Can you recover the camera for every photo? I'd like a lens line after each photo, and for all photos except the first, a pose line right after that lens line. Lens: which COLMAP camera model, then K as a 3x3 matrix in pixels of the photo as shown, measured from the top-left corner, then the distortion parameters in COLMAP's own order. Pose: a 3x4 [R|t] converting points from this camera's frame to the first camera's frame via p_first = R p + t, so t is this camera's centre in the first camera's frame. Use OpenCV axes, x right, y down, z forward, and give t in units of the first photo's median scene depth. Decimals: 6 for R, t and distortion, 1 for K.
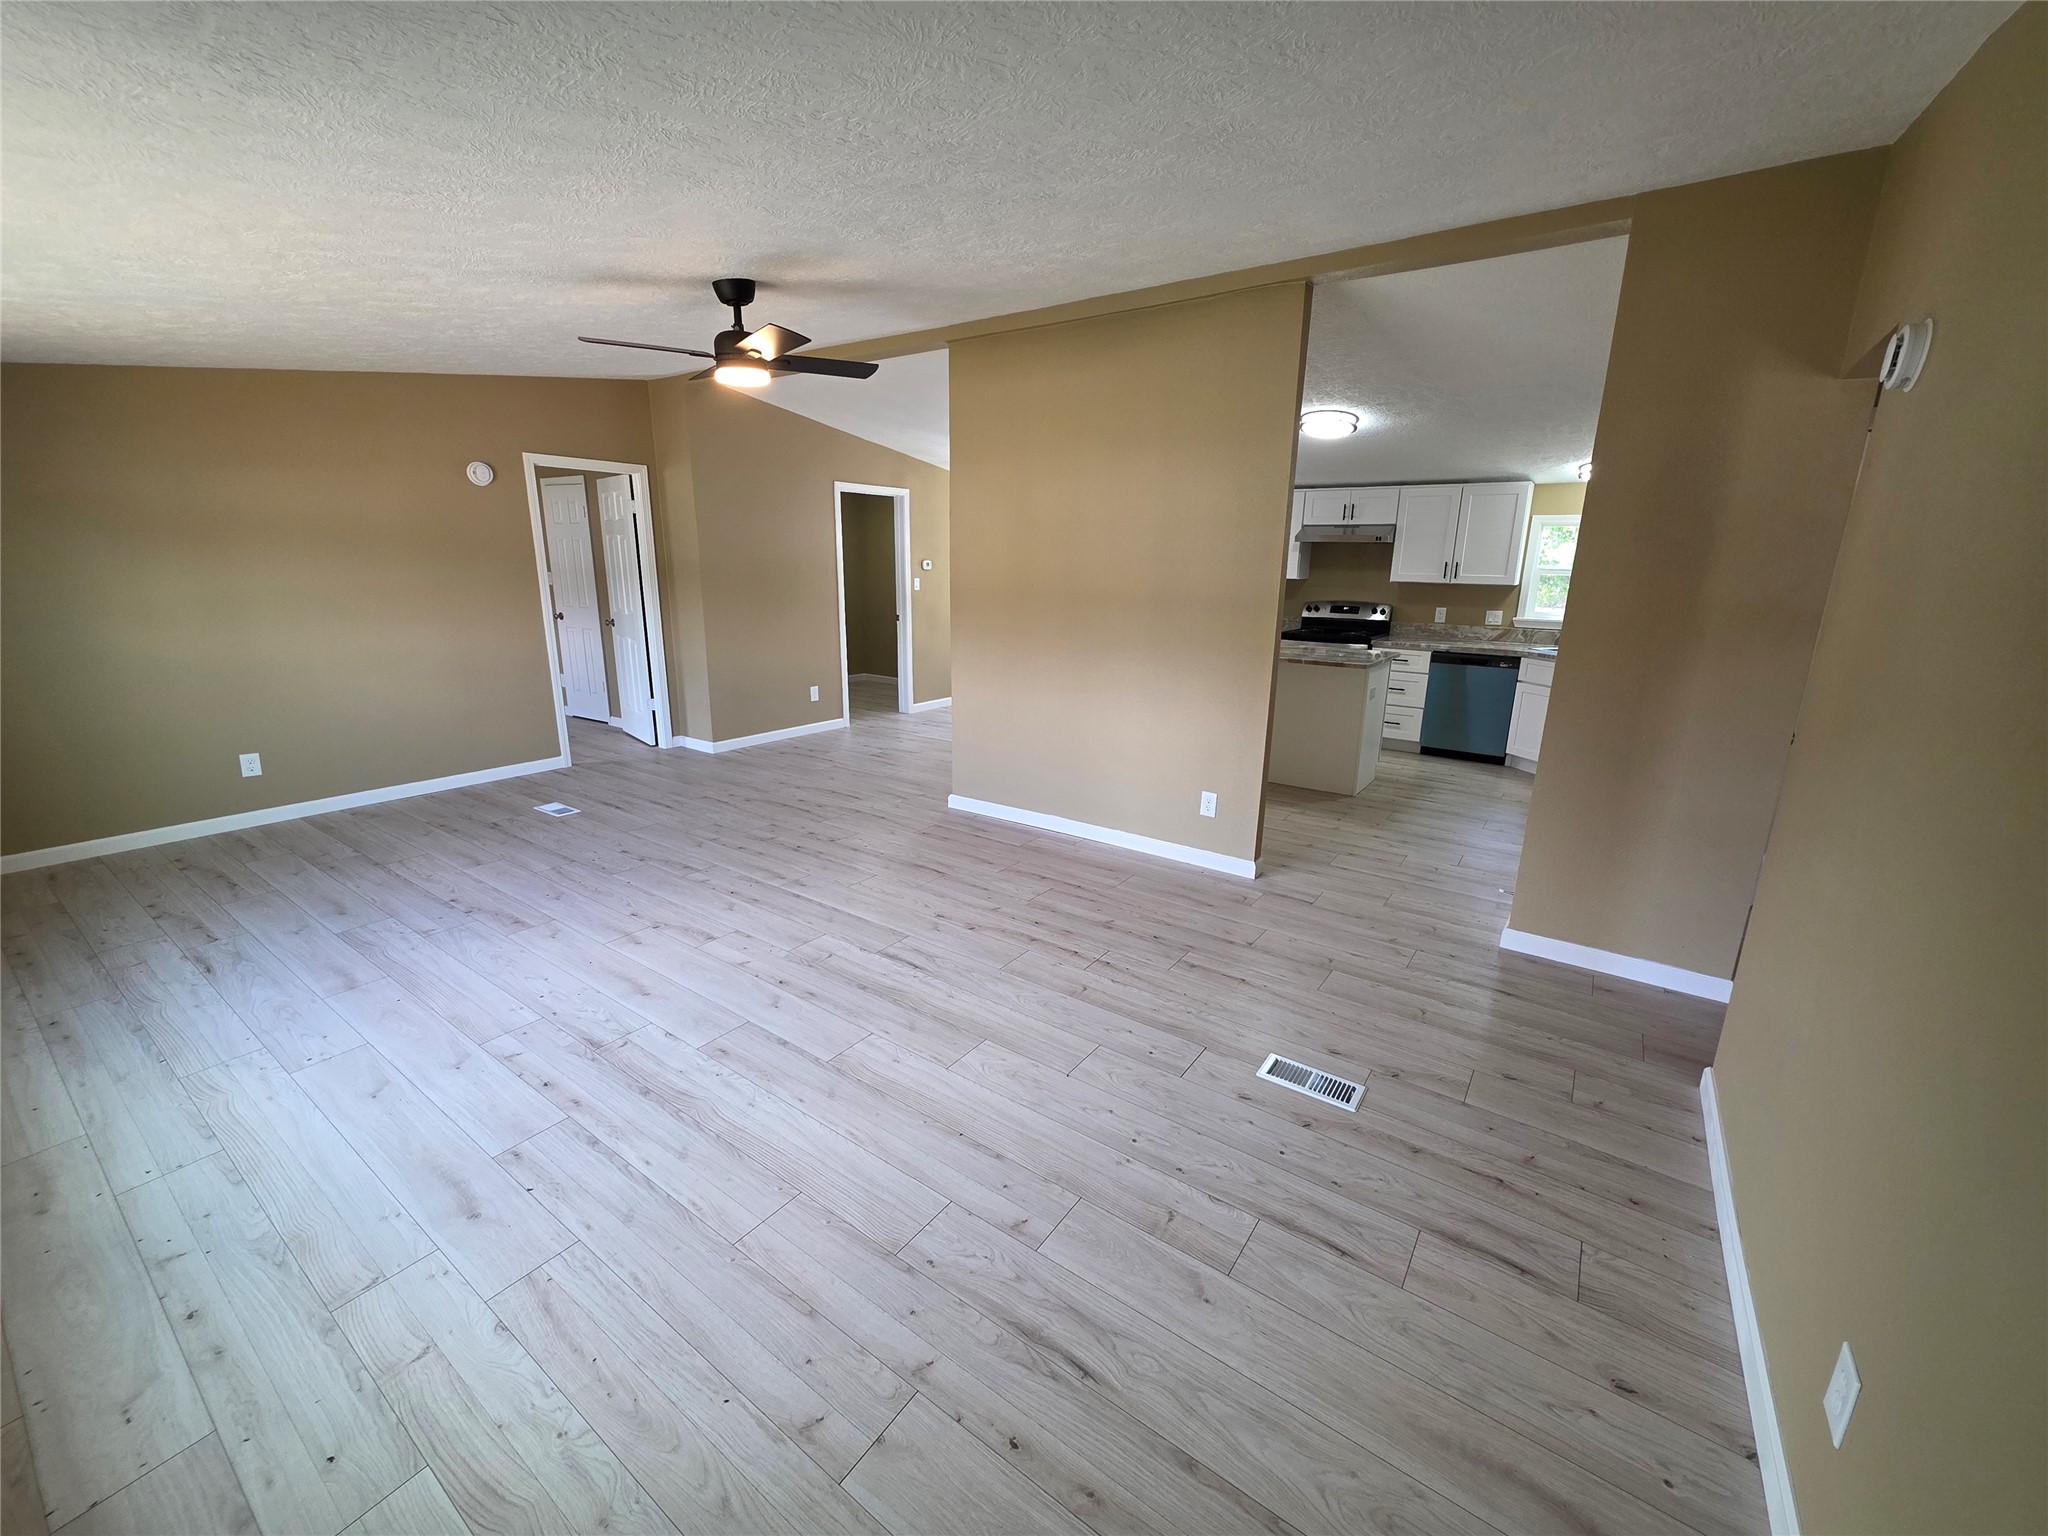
lens RADIAL K [[819.9, 0, 1031.8], [0, 819.9, 769.9], [0, 0, 1]] dist [0.001855, 0.000069]
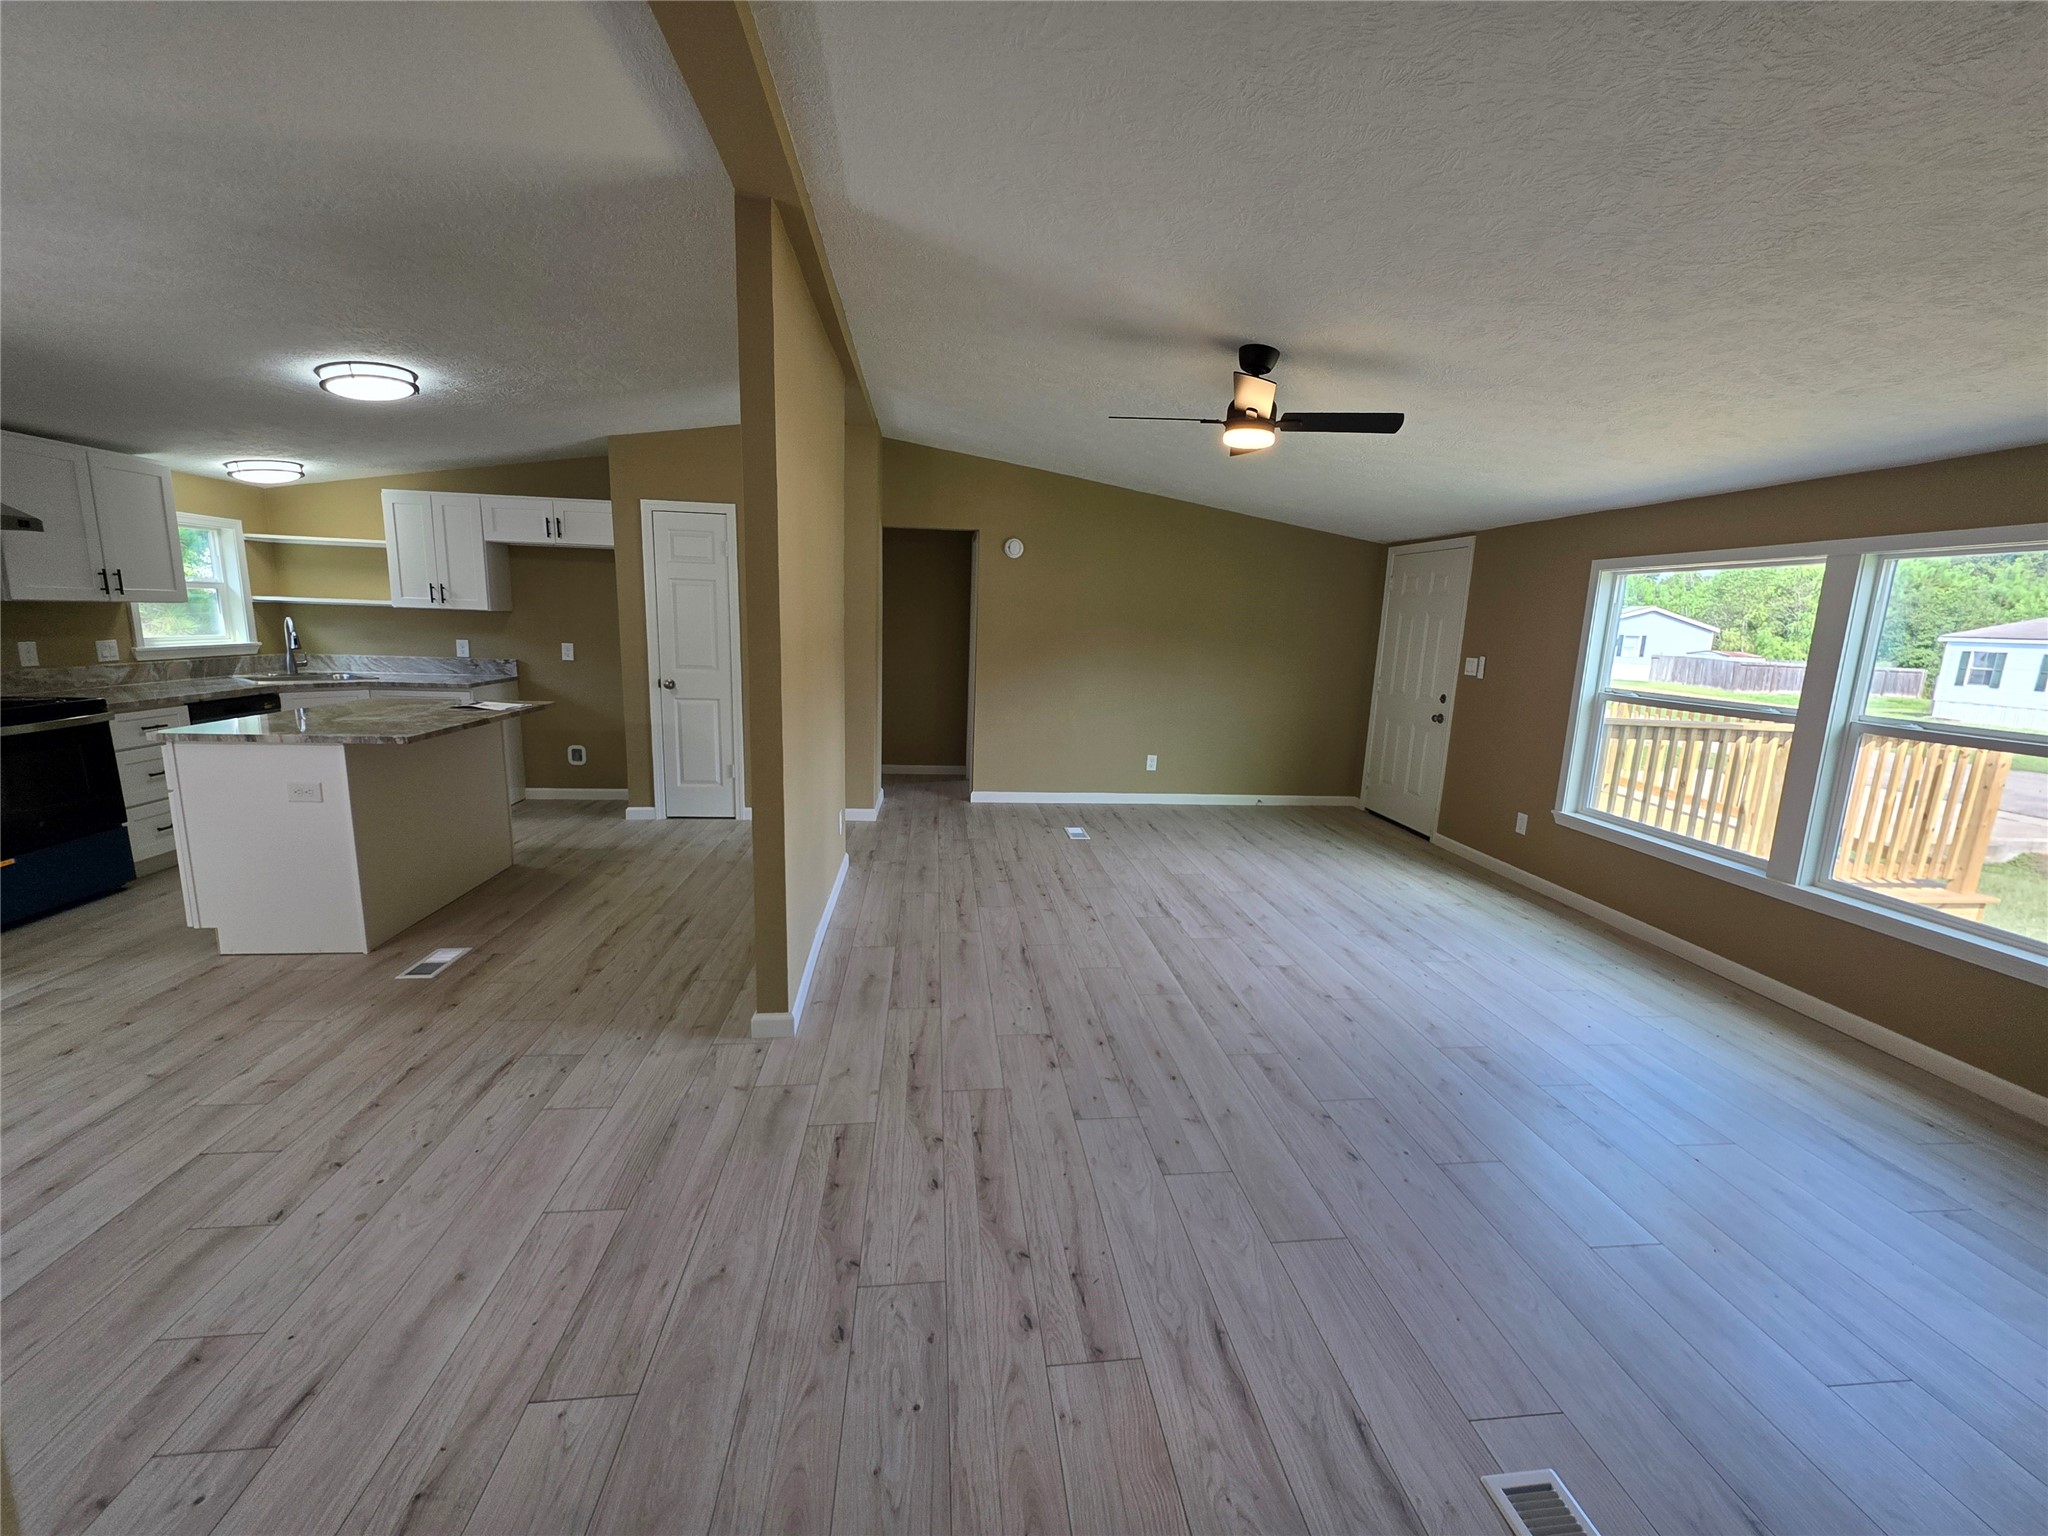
lens RADIAL K [[819.9, 0, 1029.9], [0, 819.9, 765.0], [0, 0, 1]] dist [0.001855, 0.000069]
pose [[-0.664685, -0.173108, 0.726793, -0.615702], [0.141931, 0.925816, 0.350315, -0.315693], [-0.733519, 0.336003, -0.590806, 1.215954]]
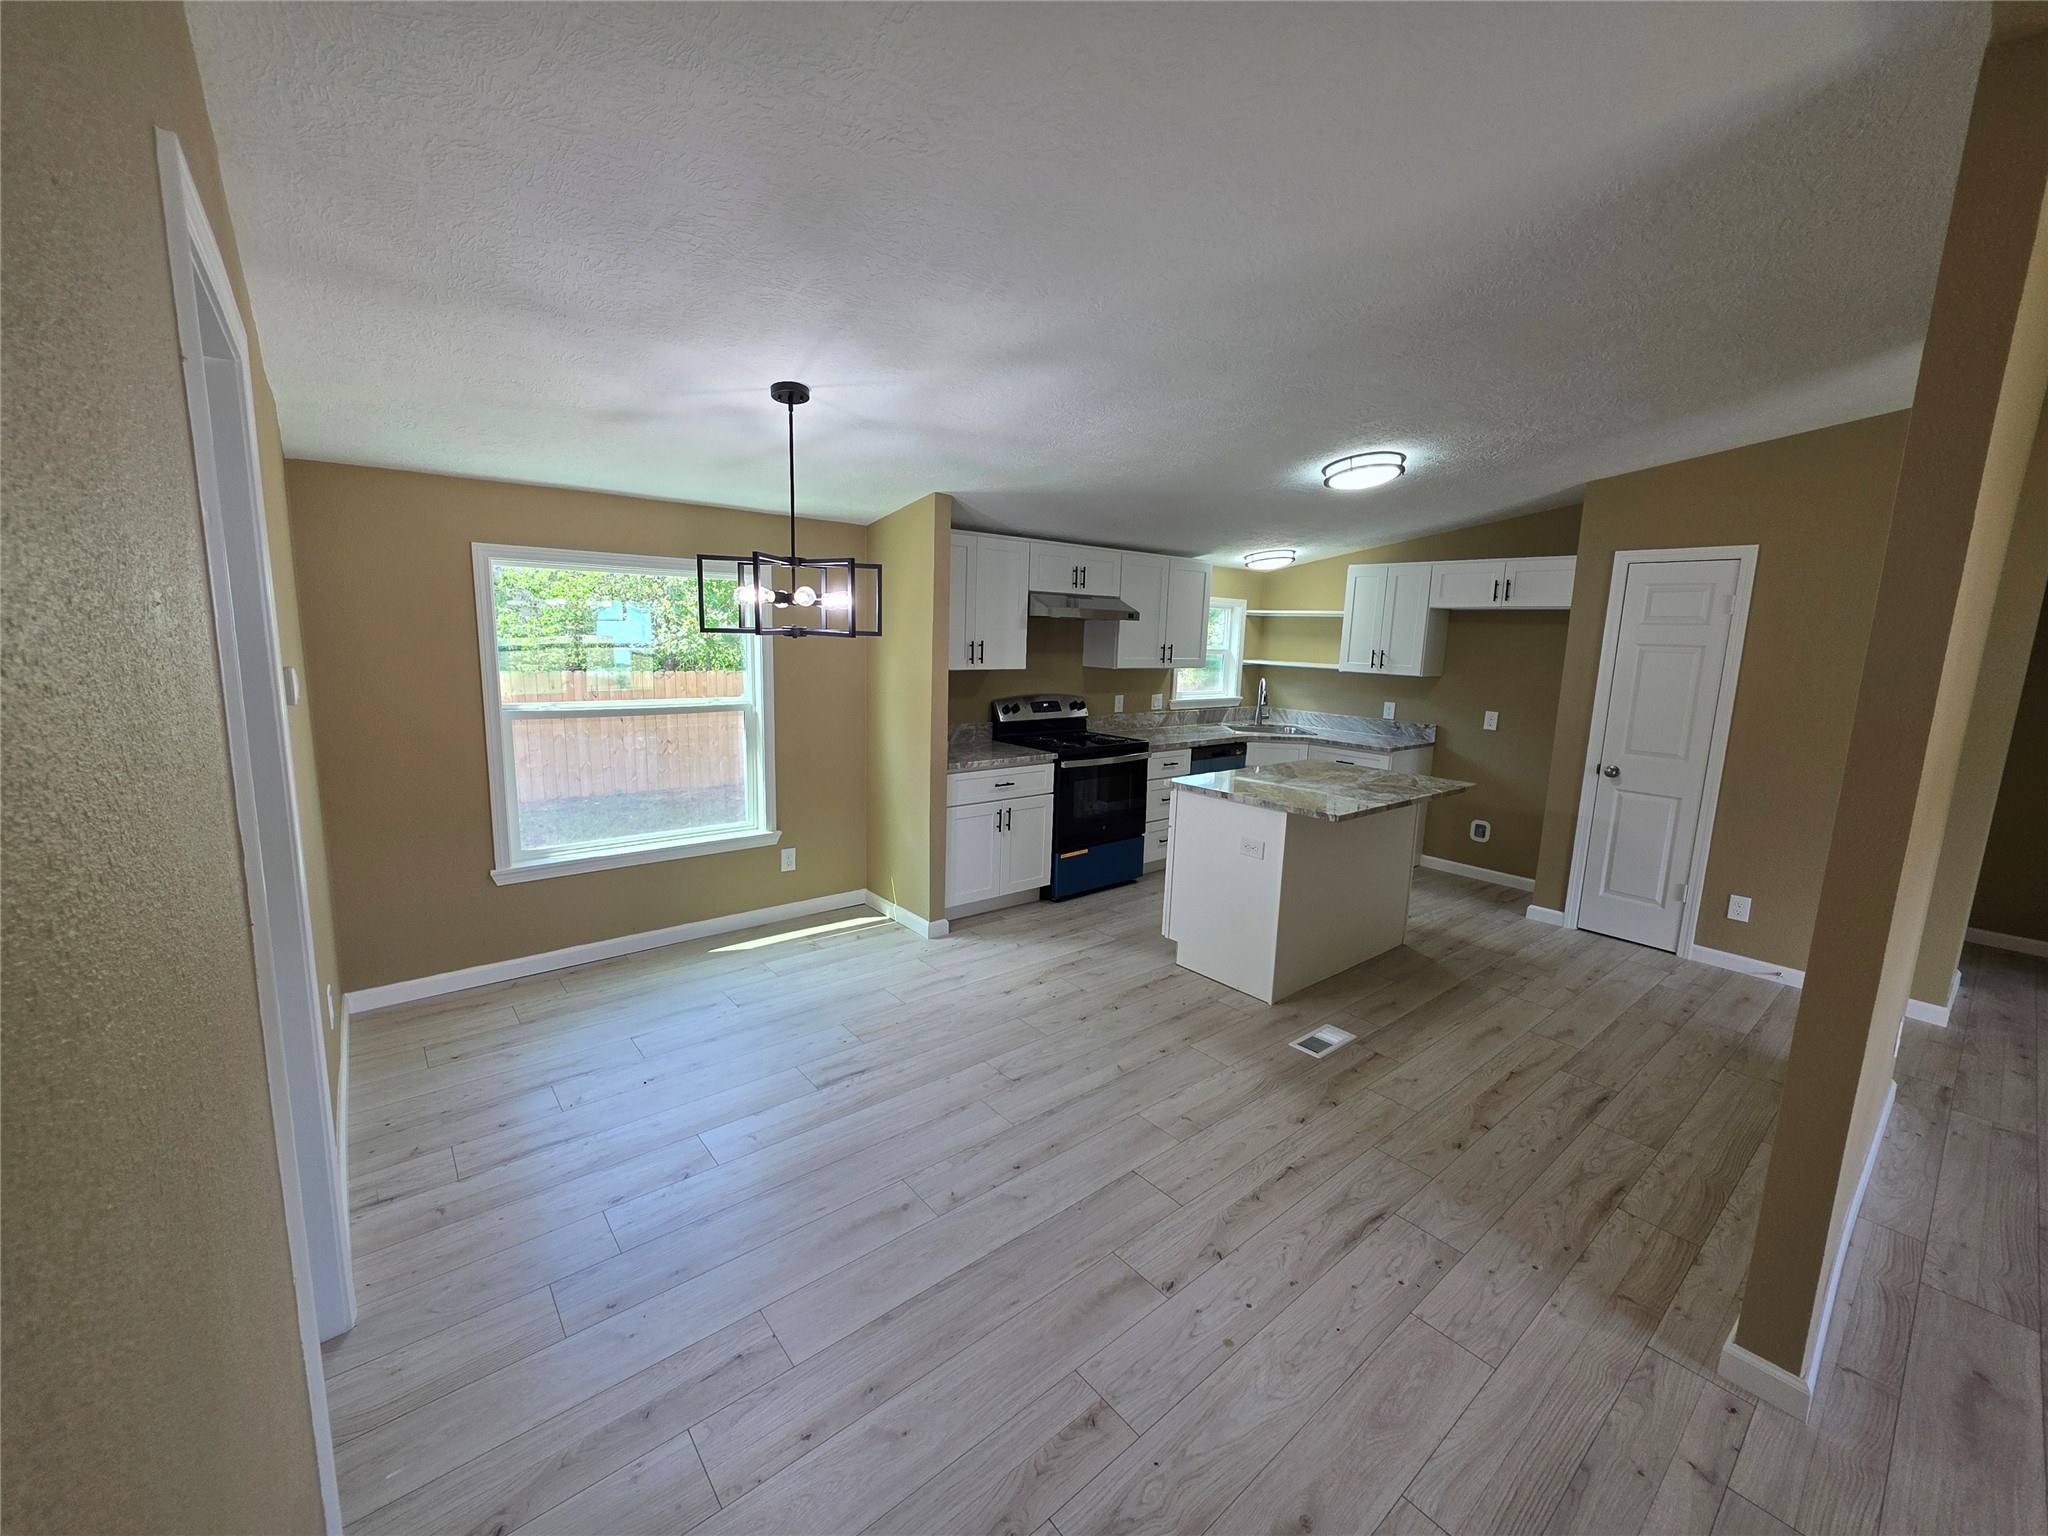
lens RADIAL K [[819.9, 0, 1034.1], [0, 819.9, 760.4], [0, 0, 1]] dist [0.001855, 0.000069]
pose [[0.261343, -0.160333, 0.951837, -0.491272], [0.217753, 0.970481, 0.103686, -0.342644], [-0.940364, 0.180167, 0.288542, 1.217979]]
